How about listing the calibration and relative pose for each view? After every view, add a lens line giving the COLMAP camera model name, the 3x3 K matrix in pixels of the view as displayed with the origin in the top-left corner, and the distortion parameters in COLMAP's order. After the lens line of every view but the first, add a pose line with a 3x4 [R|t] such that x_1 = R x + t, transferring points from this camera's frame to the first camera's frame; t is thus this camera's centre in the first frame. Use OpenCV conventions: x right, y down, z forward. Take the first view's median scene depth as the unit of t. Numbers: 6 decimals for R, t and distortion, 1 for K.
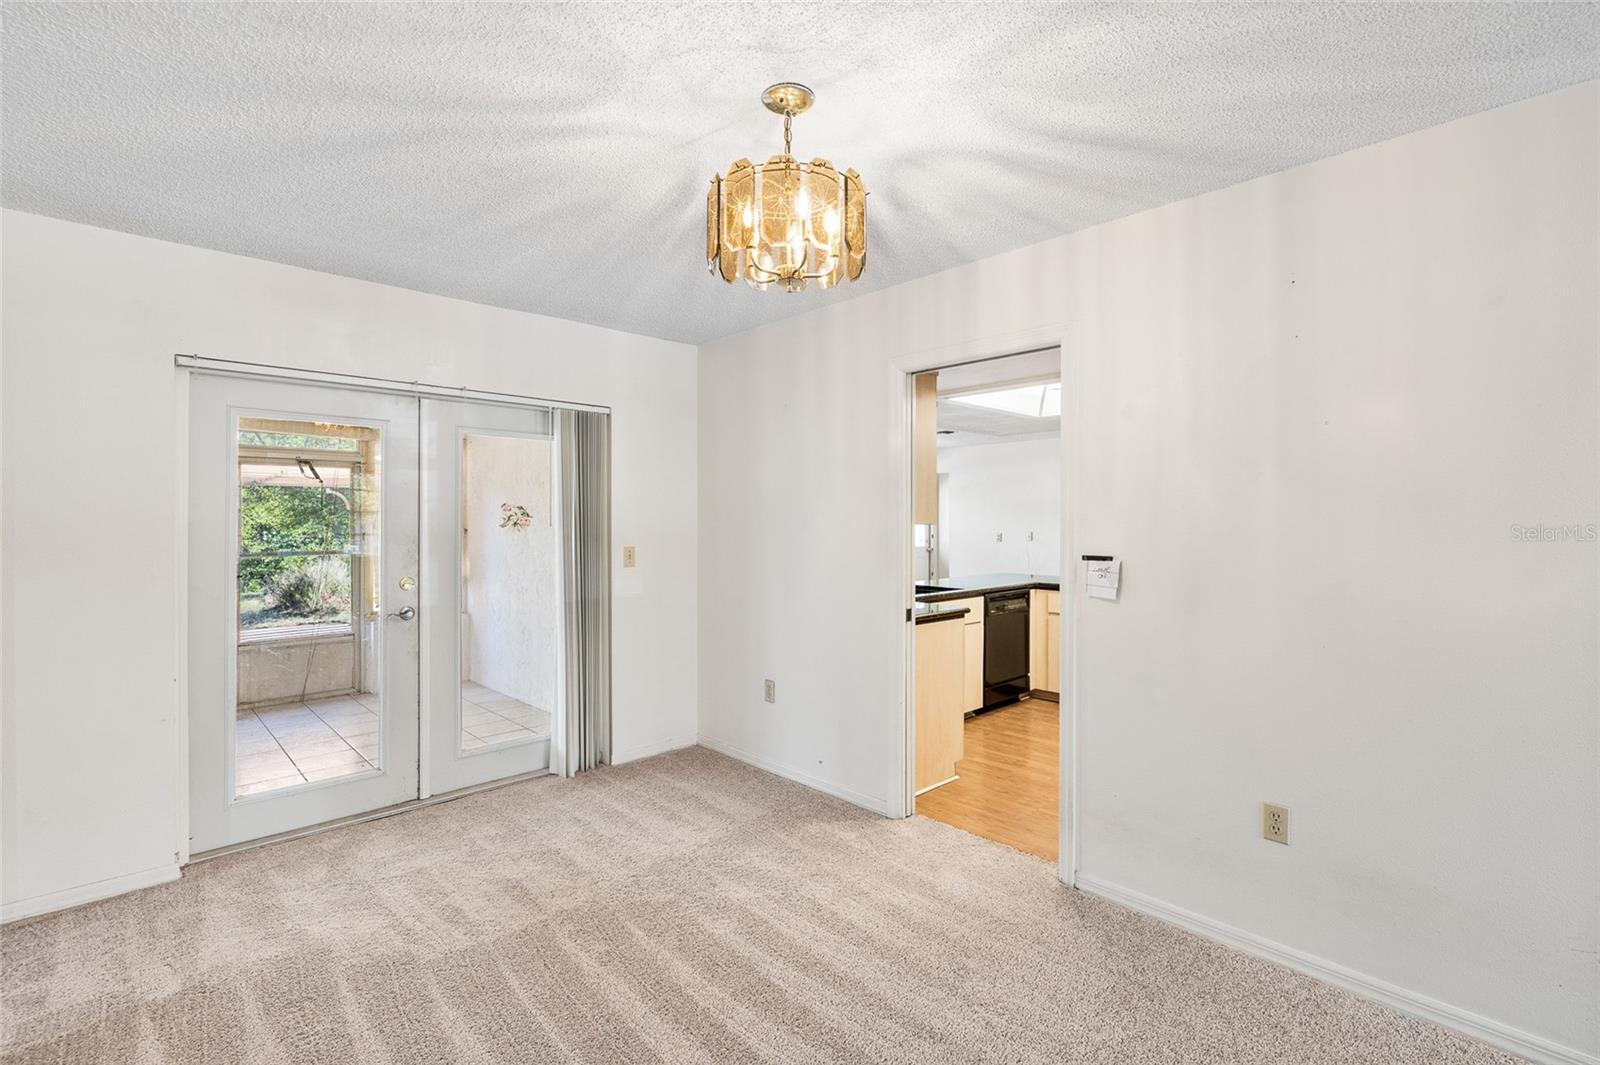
lens RADIAL K [[728.2, 0, 795.9], [0, 728.2, 524.8], [0, 0, 1]] dist [-0.012726, 0.000264]
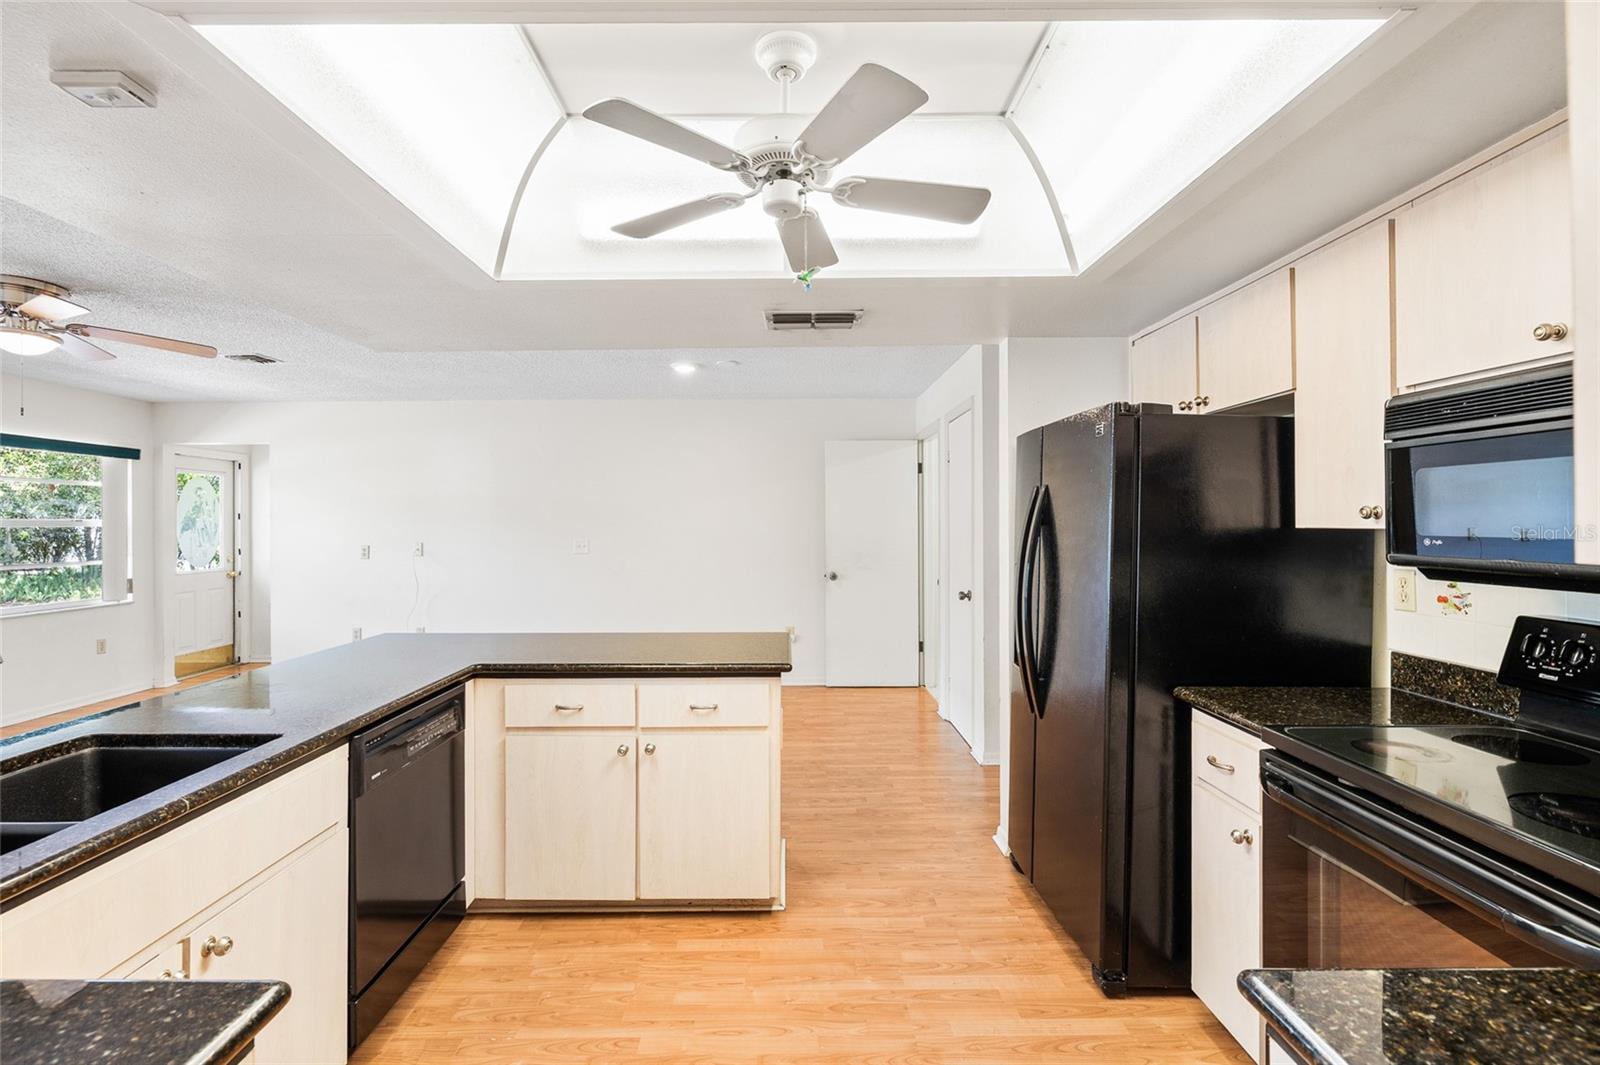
lens RADIAL K [[728.2, 0, 790.9], [0, 728.2, 519.9], [0, 0, 1]] dist [-0.012726, 0.000264]
pose [[0.684797, 0.002986, 0.728728, 0.062971], [0.008278, 0.999895, -0.011876, 0.000121], [-0.728687, 0.014165, 0.684701, 0.250292]]
